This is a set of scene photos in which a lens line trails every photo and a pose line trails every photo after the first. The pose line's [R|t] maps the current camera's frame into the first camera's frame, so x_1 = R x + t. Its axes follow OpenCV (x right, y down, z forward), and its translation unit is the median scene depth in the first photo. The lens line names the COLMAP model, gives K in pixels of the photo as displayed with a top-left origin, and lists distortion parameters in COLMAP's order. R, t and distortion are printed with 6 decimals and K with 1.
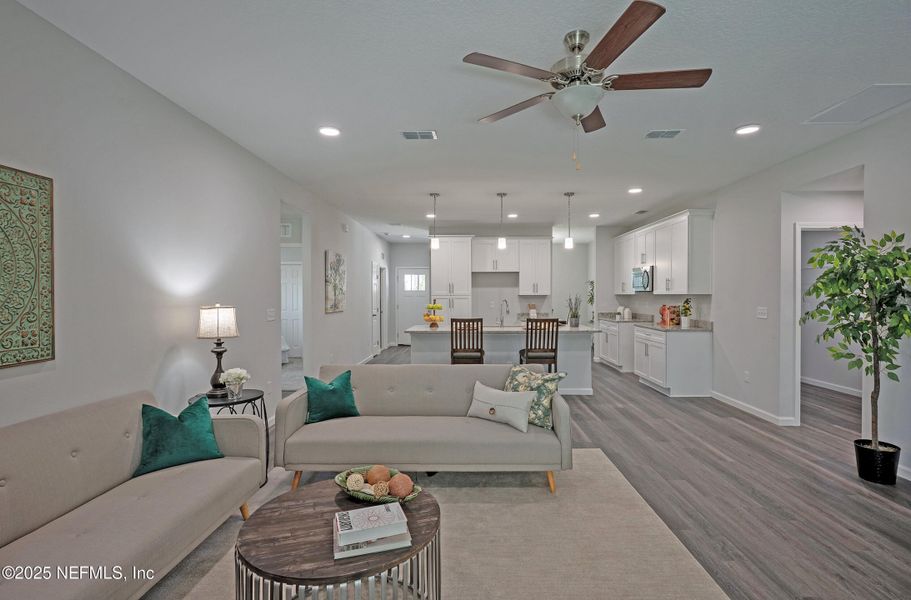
lens RADIAL K [[430.3, 0, 471.4], [0, 430.3, 296.5], [0, 0, 1]] dist [0.002337, 0.000105]
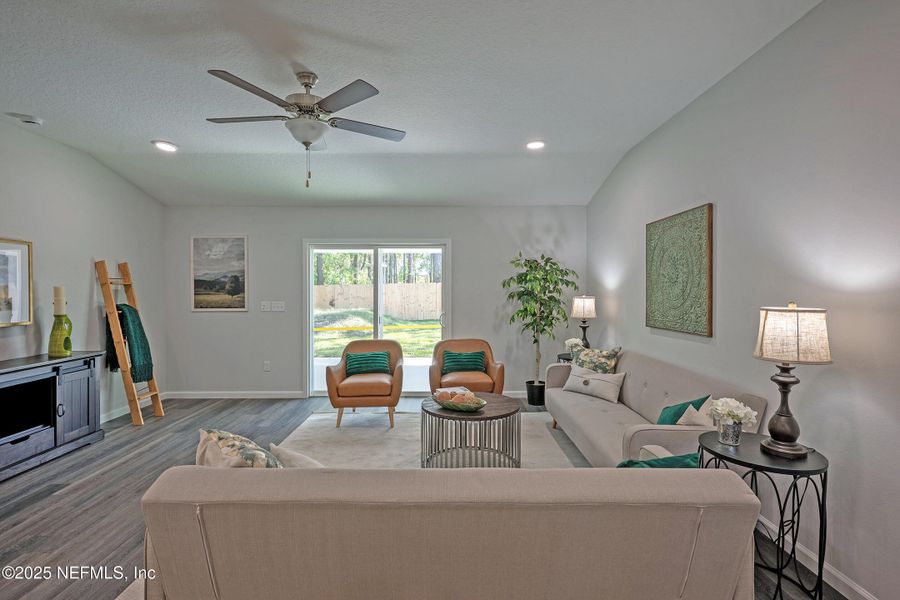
lens RADIAL K [[432.9, 0, 447.1], [0, 432.9, 292.6], [0, 0, 1]] dist [0.000628, 0.001856]
pose [[-0.999988, 0.003469, 0.003440, -0.077658], [0.003510, 0.999924, 0.011833, -0.005551], [-0.003398, 0.011845, -0.999924, 1.158196]]
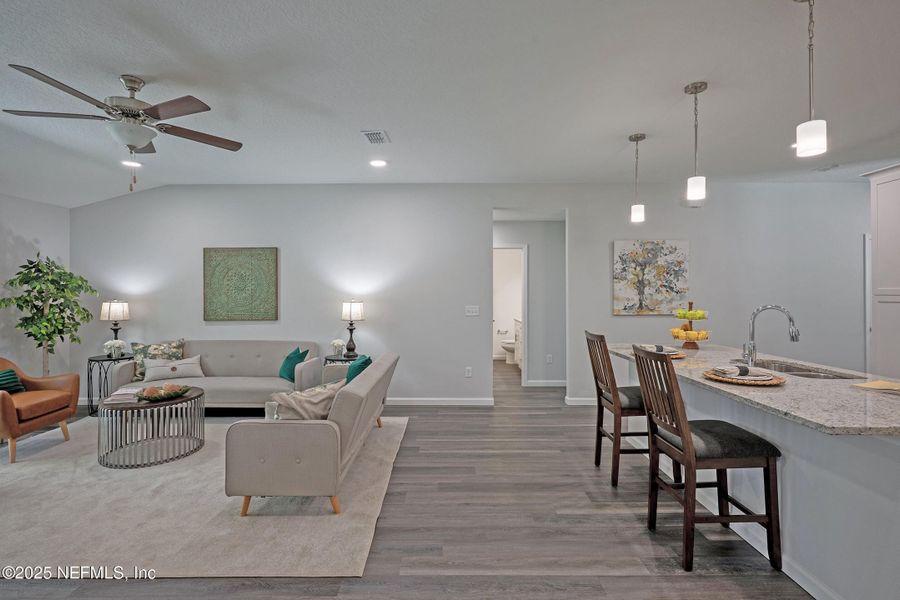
lens RADIAL K [[432.9, 0, 446.6], [0, 432.9, 291.1], [0, 0, 1]] dist [0.000628, 0.001856]
pose [[-0.007363, -0.003005, -0.999968, 0.746204], [-0.003018, 0.999991, -0.002983, -0.007744], [0.999968, 0.002996, -0.007372, 0.982403]]
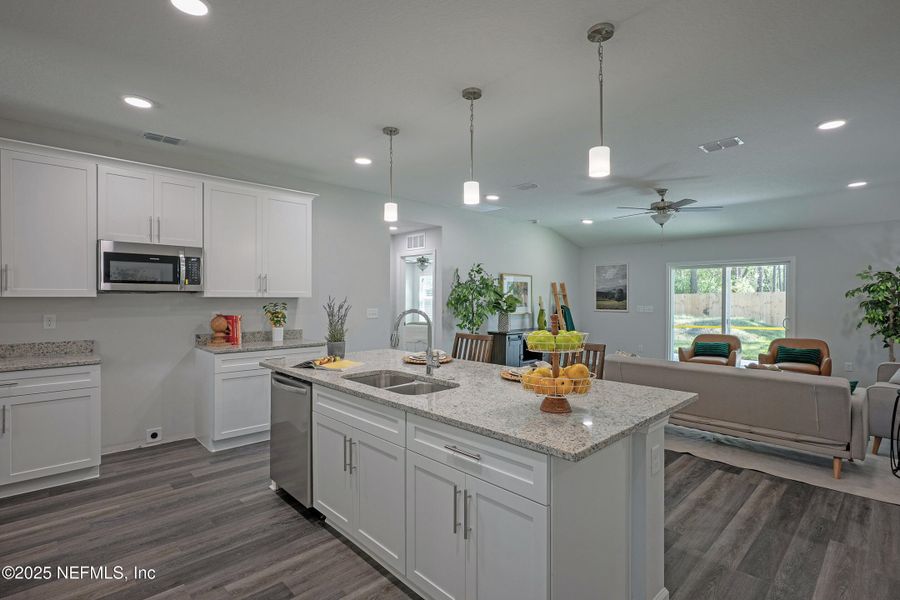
lens RADIAL K [[432.9, 0, 449.4], [0, 432.9, 298.5], [0, 0, 1]] dist [0.000628, 0.001856]
pose [[-0.683597, -0.001548, 0.729858, -0.365748], [0.001908, 0.999991, 0.003908, -0.007673], [-0.729857, 0.004063, -0.683587, 1.825642]]
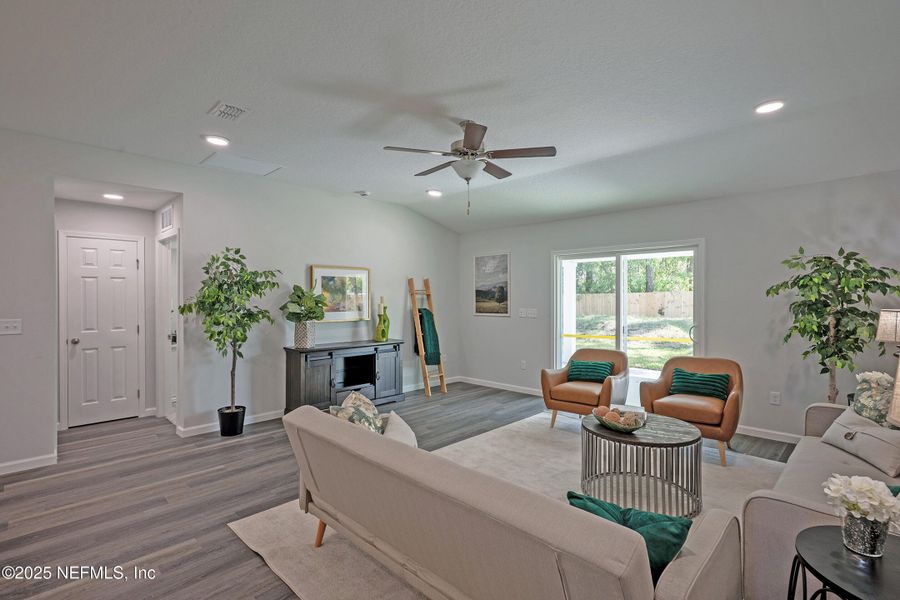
lens RADIAL K [[432.9, 0, 448.5], [0, 432.9, 297.6], [0, 0, 1]] dist [0.000628, 0.001856]
pose [[-0.706688, 0.003574, 0.707516, -0.391407], [0.007304, 0.999971, 0.002245, -0.007512], [-0.707488, 0.006754, -0.706693, 1.092868]]
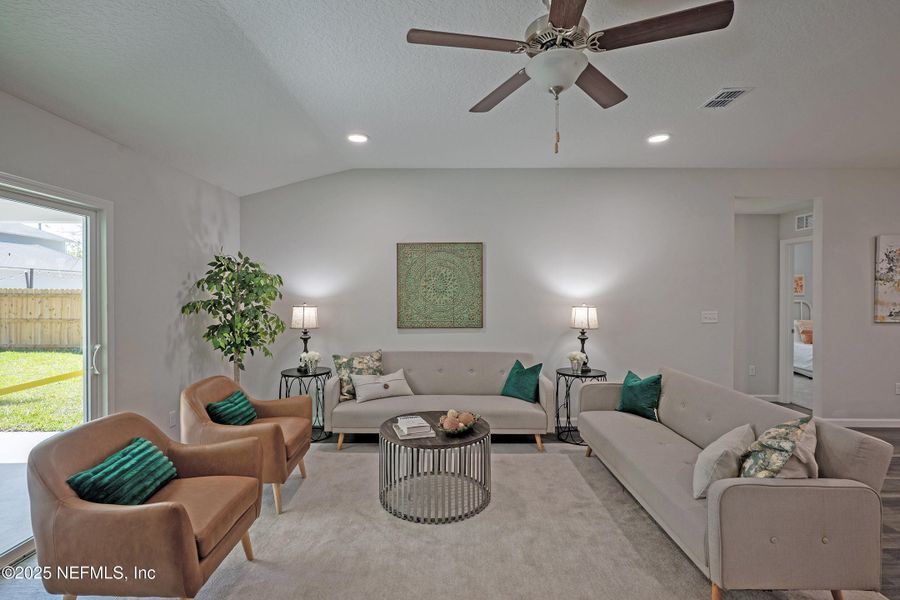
lens RADIAL K [[432.9, 0, 449.8], [0, 432.9, 295.8], [0, 0, 1]] dist [0.000628, 0.001856]
pose [[-0.003272, 0.005383, -0.999980, 0.571054], [-0.004650, 0.999975, 0.005399, -0.010272], [0.999984, 0.004667, -0.003247, 0.415539]]
